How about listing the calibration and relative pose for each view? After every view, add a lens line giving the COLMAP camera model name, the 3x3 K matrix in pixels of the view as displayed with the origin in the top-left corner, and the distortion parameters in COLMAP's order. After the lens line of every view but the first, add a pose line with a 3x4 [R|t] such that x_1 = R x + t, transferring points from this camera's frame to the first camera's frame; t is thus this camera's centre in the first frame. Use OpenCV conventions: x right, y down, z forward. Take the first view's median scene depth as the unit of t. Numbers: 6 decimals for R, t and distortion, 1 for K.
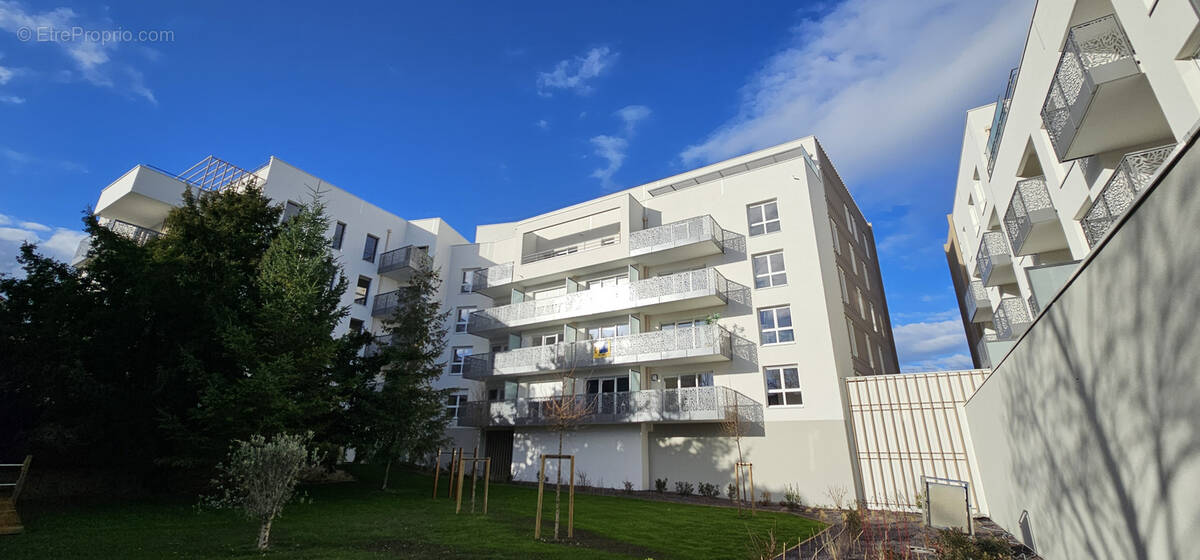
lens RADIAL K [[489.8, 0, 600.0], [0, 489.8, 280.0], [0, 0, 1]] dist [0.001894, 0.000275]
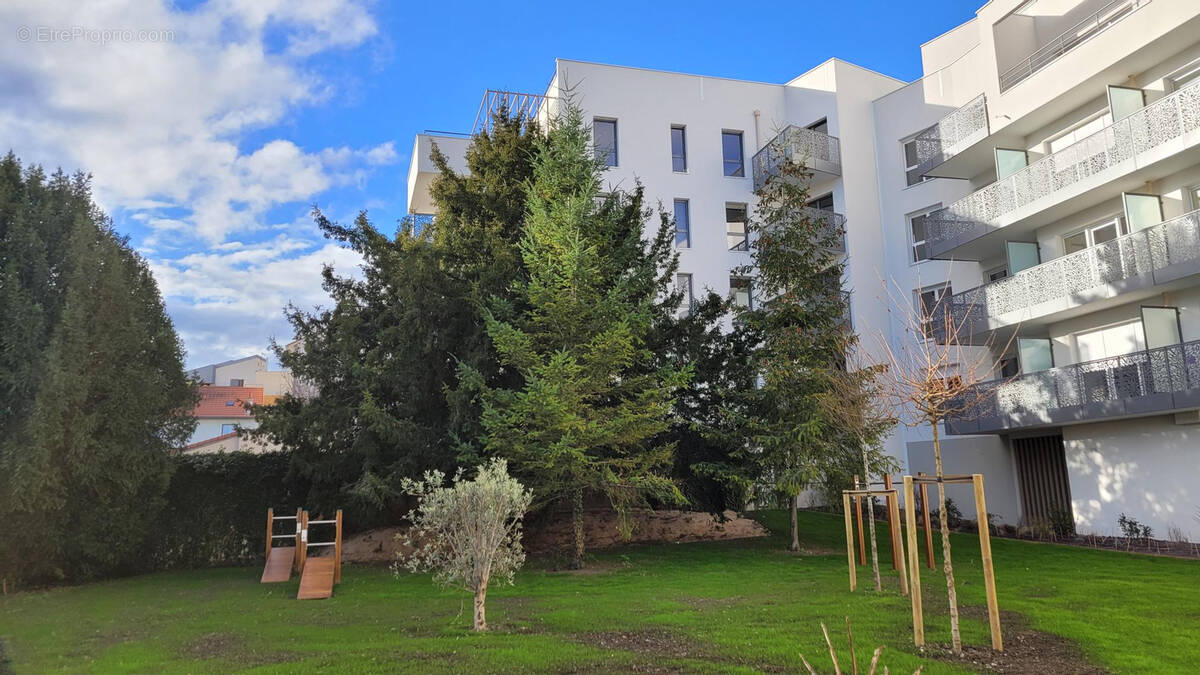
lens RADIAL K [[893.1, 0, 601.2], [0, 893.1, 316.0], [0, 0, 1]] dist [0.045865, -0.003034]
pose [[0.733271, -0.169802, -0.658392, 0.097135], [0.265405, 0.962979, 0.047233, 0.034273], [0.625998, -0.209375, 0.751191, 0.078067]]
